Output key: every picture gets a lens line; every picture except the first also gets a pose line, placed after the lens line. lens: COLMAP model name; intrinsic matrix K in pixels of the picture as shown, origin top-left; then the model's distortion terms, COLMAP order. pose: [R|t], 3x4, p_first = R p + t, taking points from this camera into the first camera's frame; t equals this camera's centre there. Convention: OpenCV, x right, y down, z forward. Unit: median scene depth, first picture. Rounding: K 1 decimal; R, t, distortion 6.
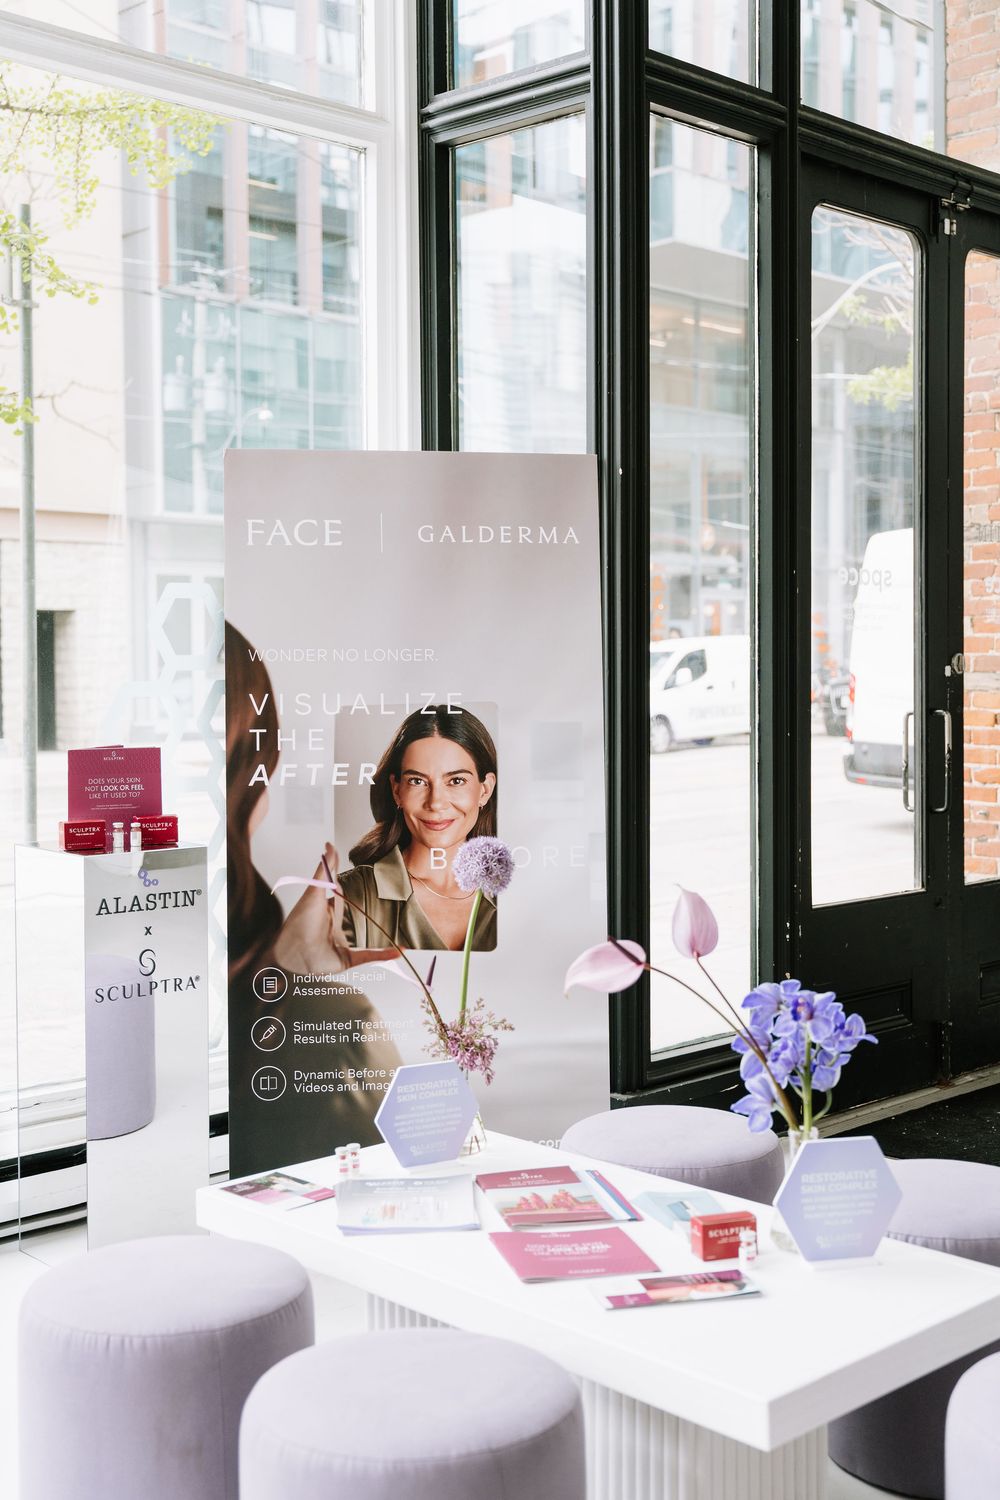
lens RADIAL K [[1796.3, 0, 500.0], [0, 1796.3, 750.0], [0, 0, 1]] dist [-0.007662, 0.012822]
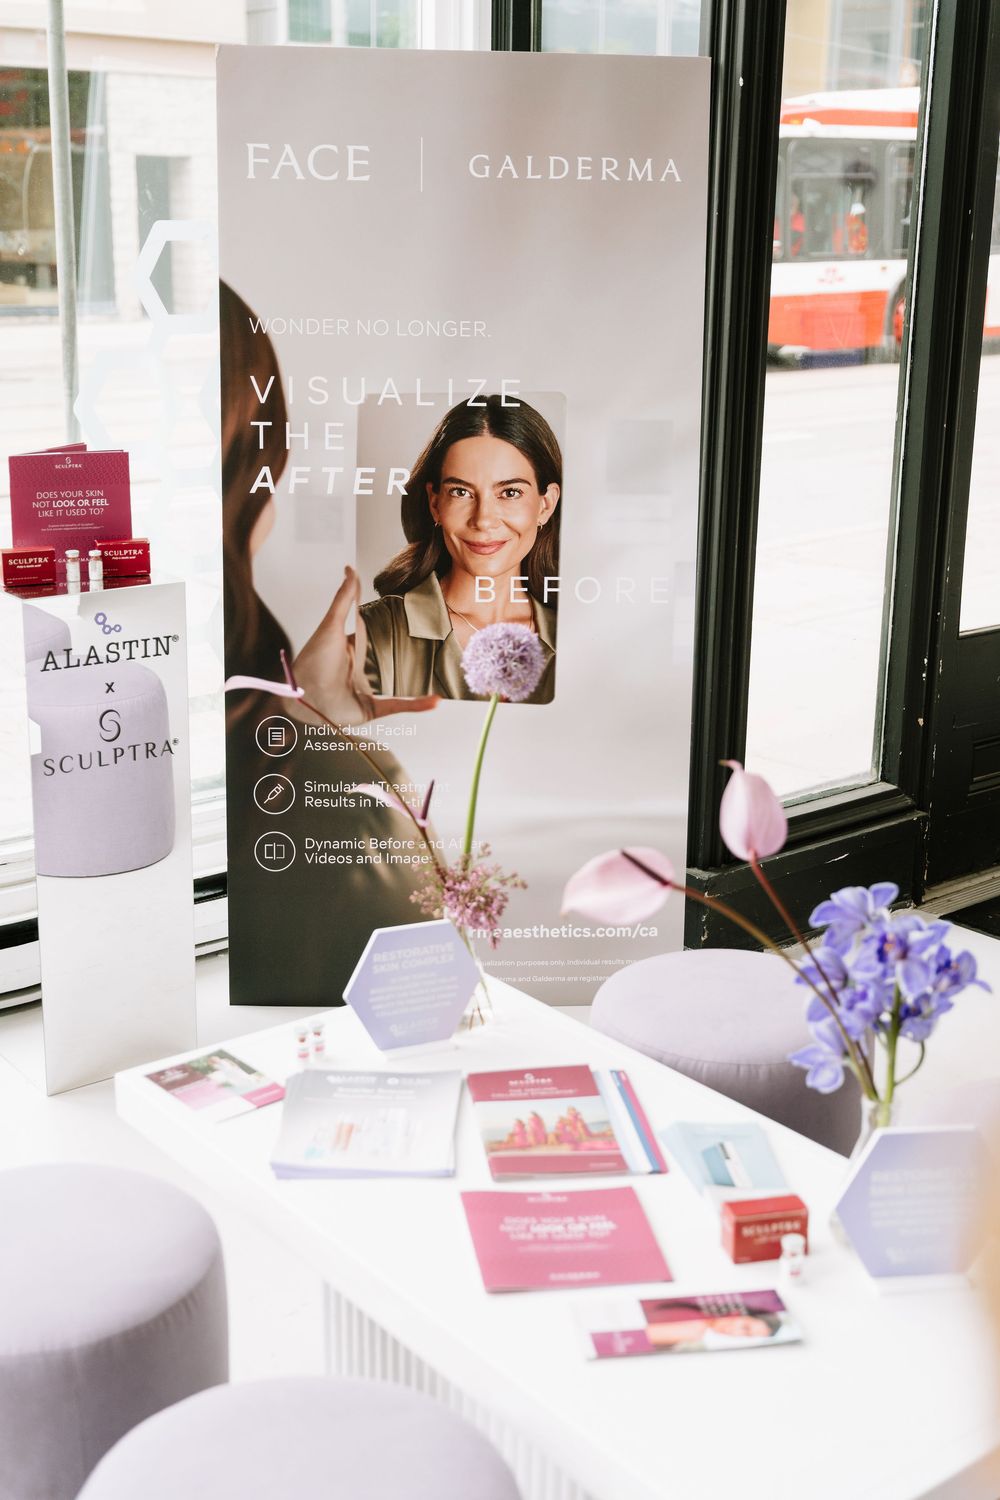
lens RADIAL K [[1880.7, 0, 500.0], [0, 1880.7, 750.0], [0, 0, 1]] dist [0.014978, 0.016187]
pose [[0.996035, 0.043930, -0.077362, 0.044593], [-0.025105, 0.973032, 0.229300, -0.068801], [0.085349, -0.226449, 0.970277, 0.181185]]
